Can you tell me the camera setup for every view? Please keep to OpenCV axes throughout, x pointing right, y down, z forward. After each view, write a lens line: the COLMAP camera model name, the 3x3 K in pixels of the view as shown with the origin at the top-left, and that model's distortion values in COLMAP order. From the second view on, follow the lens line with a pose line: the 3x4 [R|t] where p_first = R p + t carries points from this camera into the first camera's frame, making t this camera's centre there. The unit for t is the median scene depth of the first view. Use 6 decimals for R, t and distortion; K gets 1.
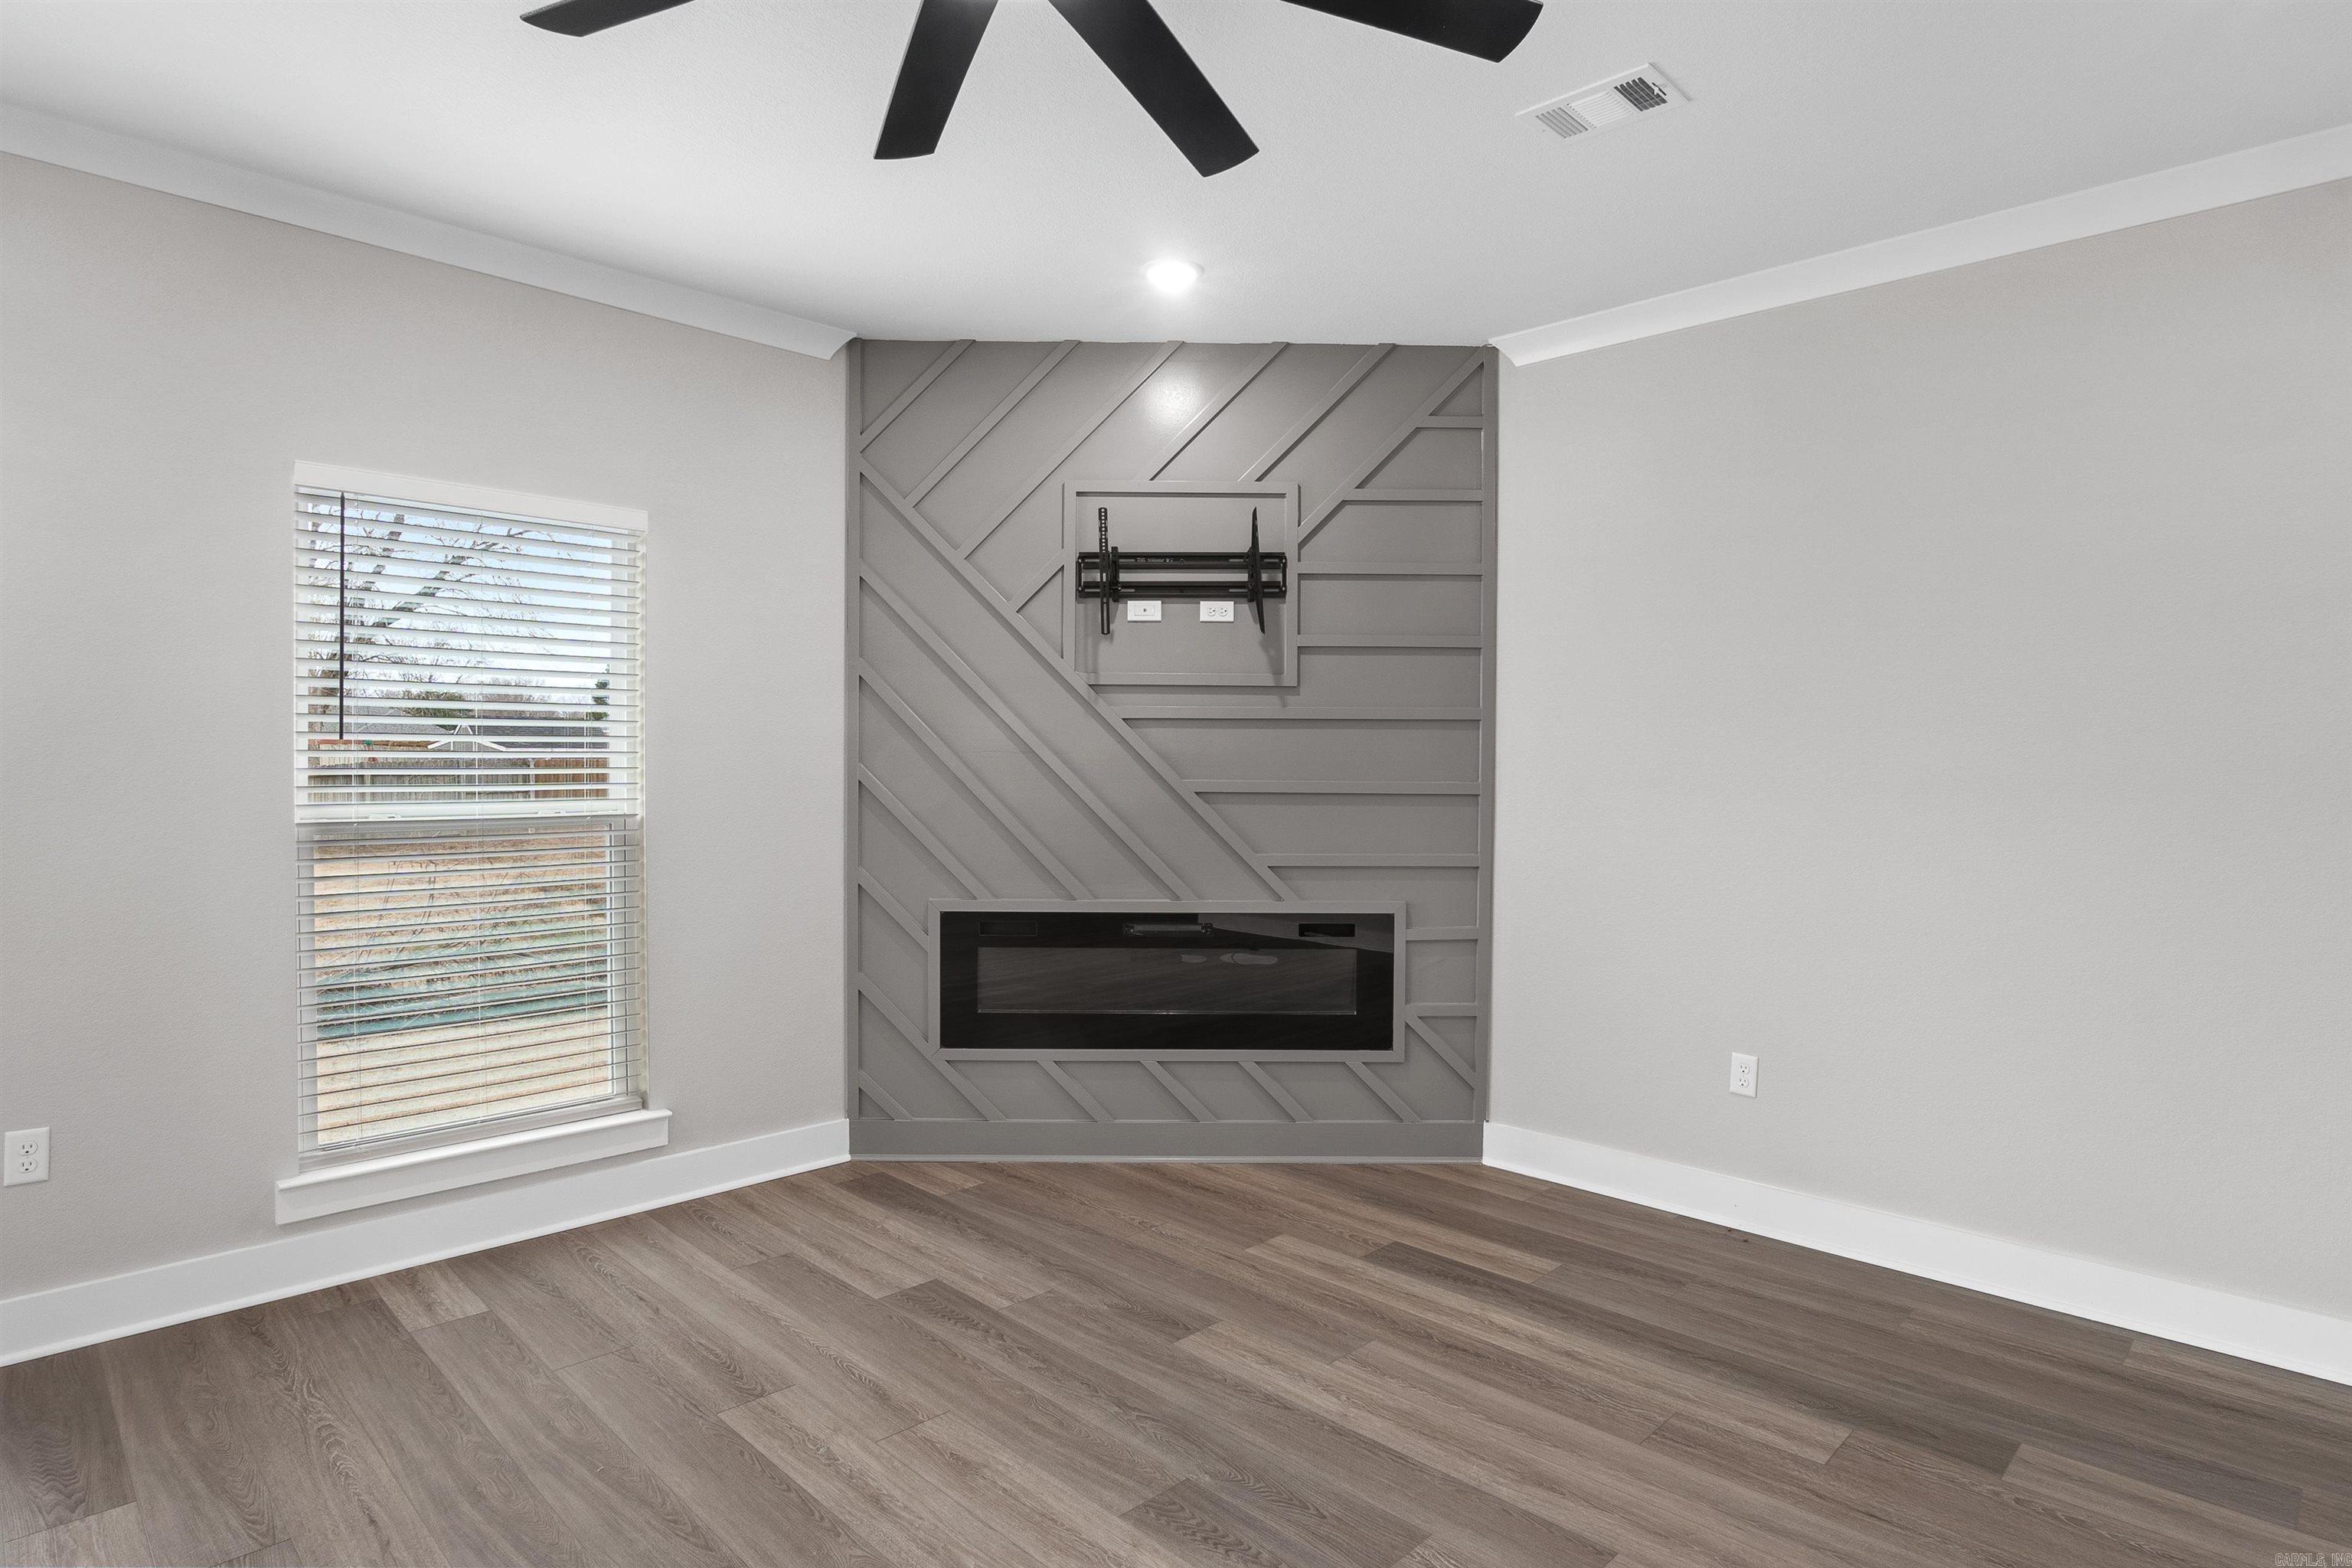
lens RADIAL K [[1274.5, 0, 1184.5], [0, 1274.5, 771.5], [0, 0, 1]] dist [-0.028609, 0.004759]
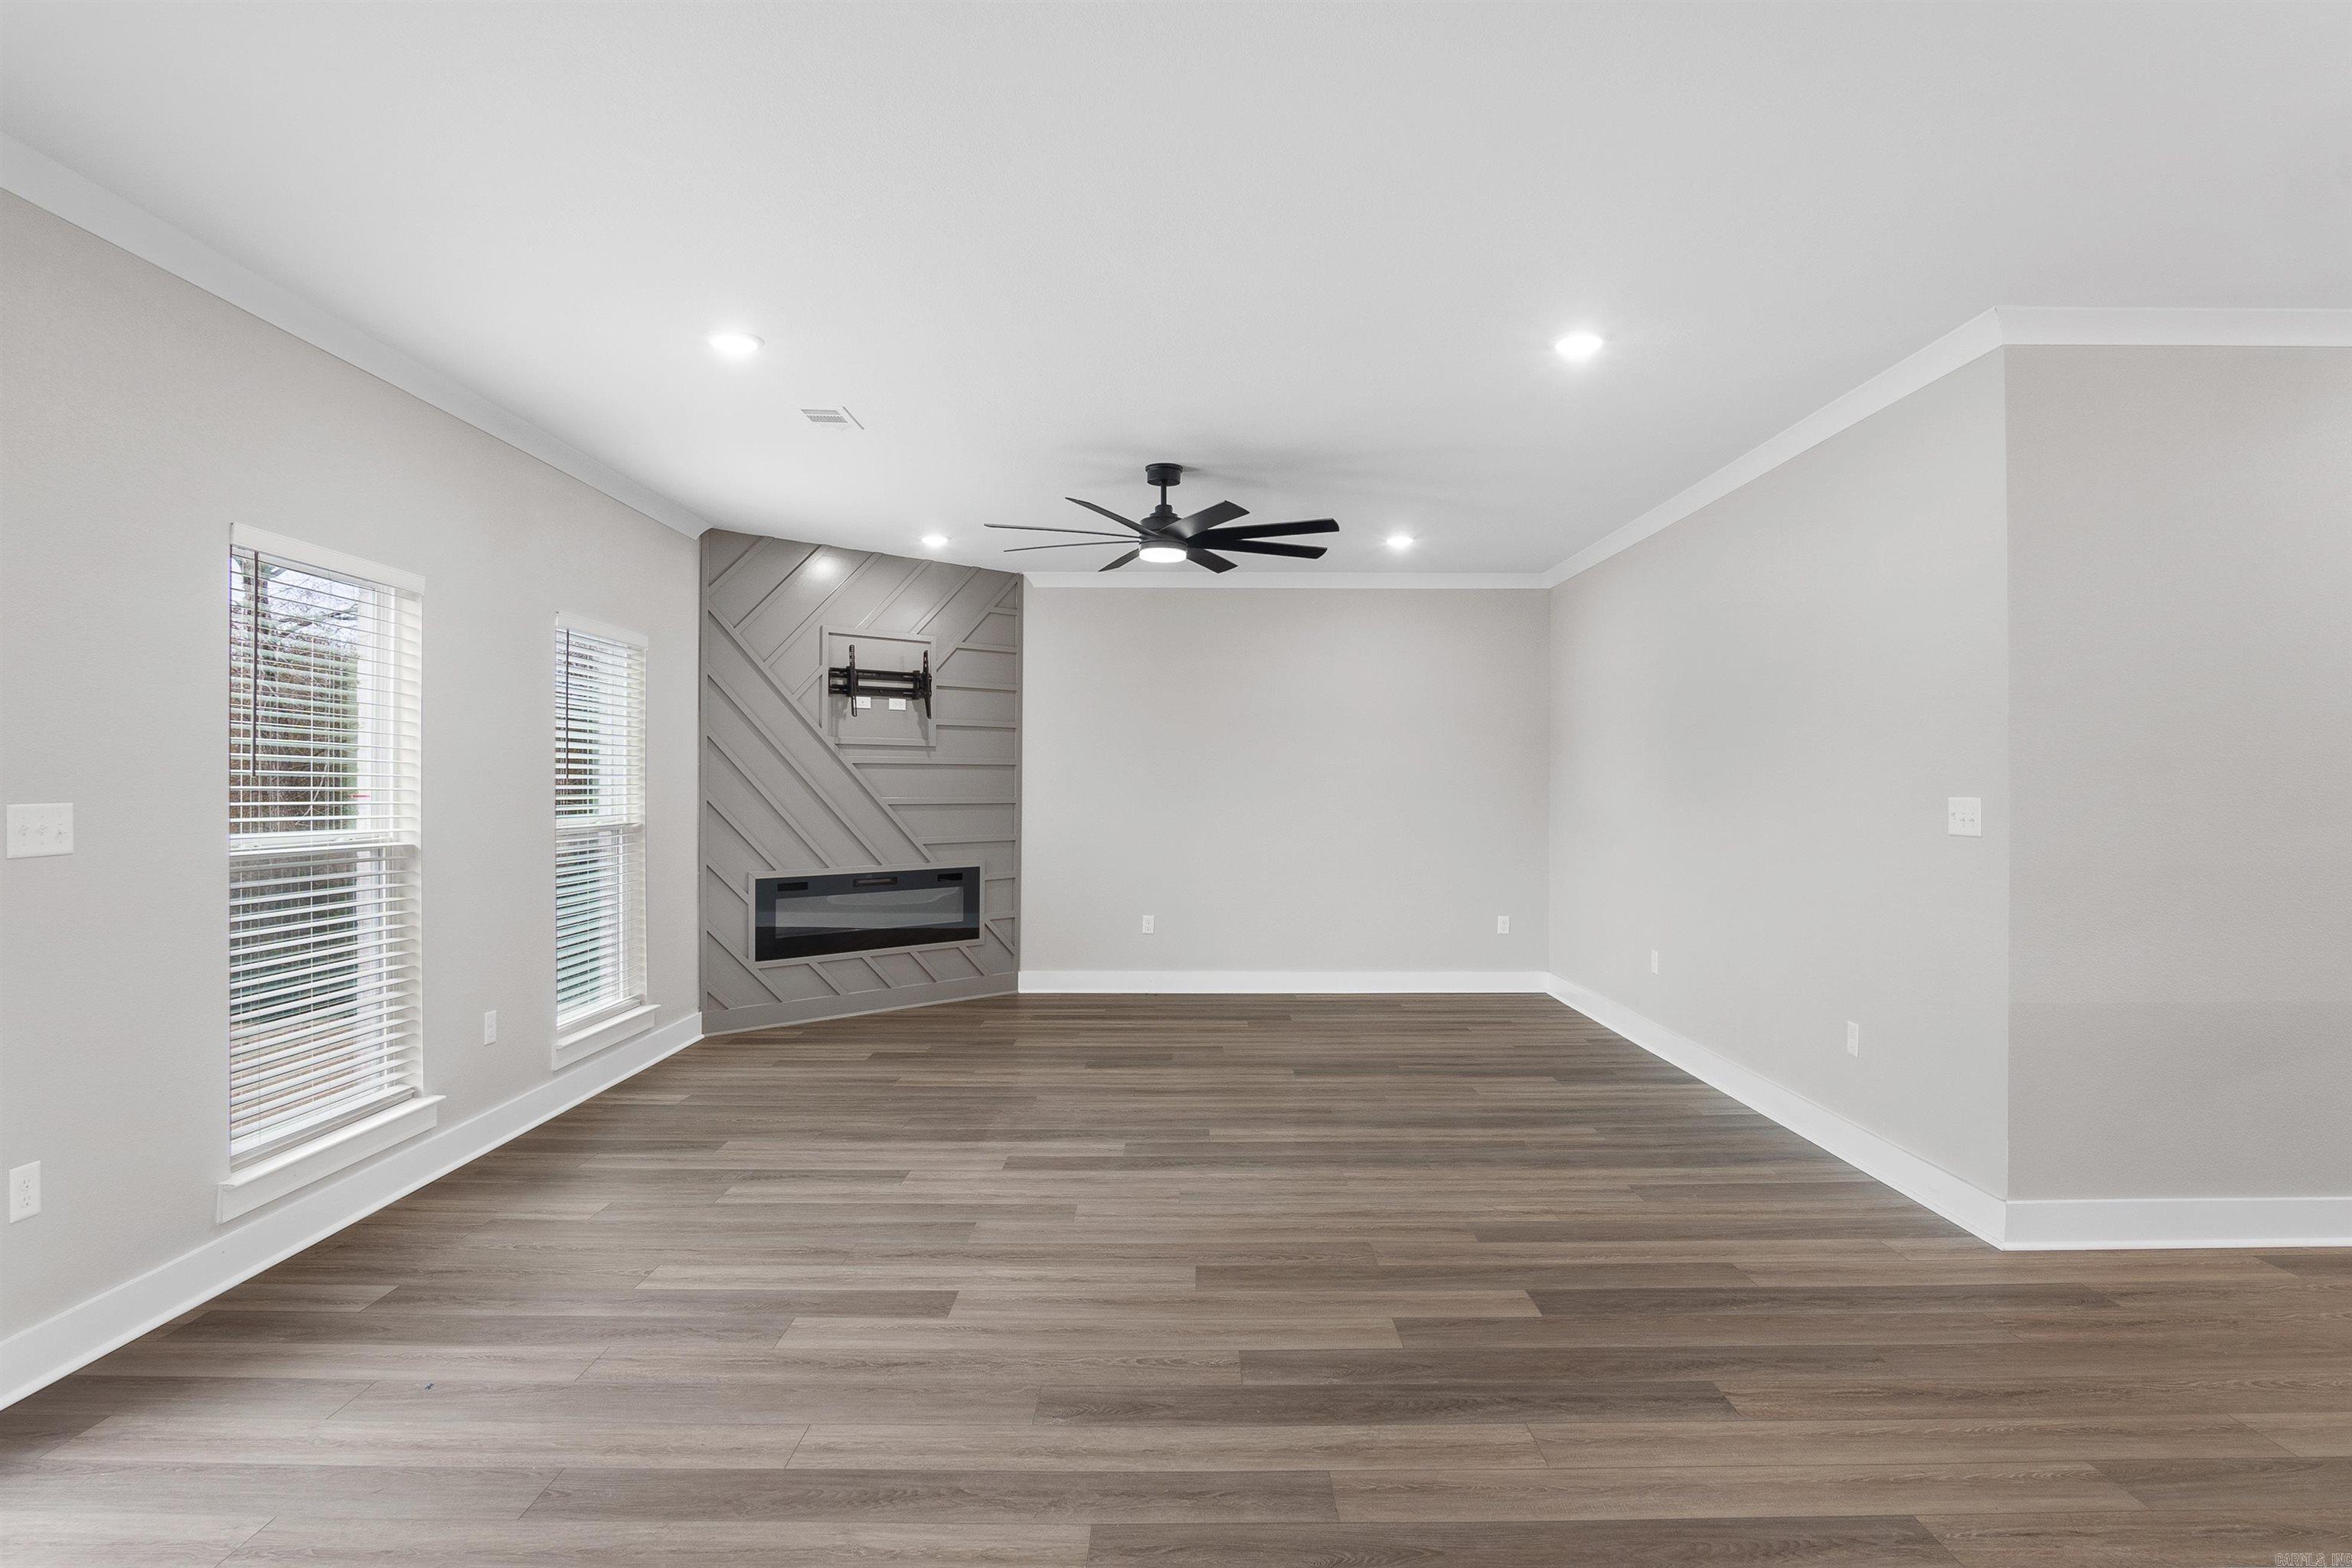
lens RADIAL K [[1274.5, 0, 1191.3], [0, 1274.5, 773.2], [0, 0, 1]] dist [-0.028609, 0.004759]
pose [[0.710970, 0.000547, 0.703222, -0.950332], [0.007824, 0.999932, -0.008688, -0.008773], [-0.703178, 0.011679, 0.710918, -0.577086]]
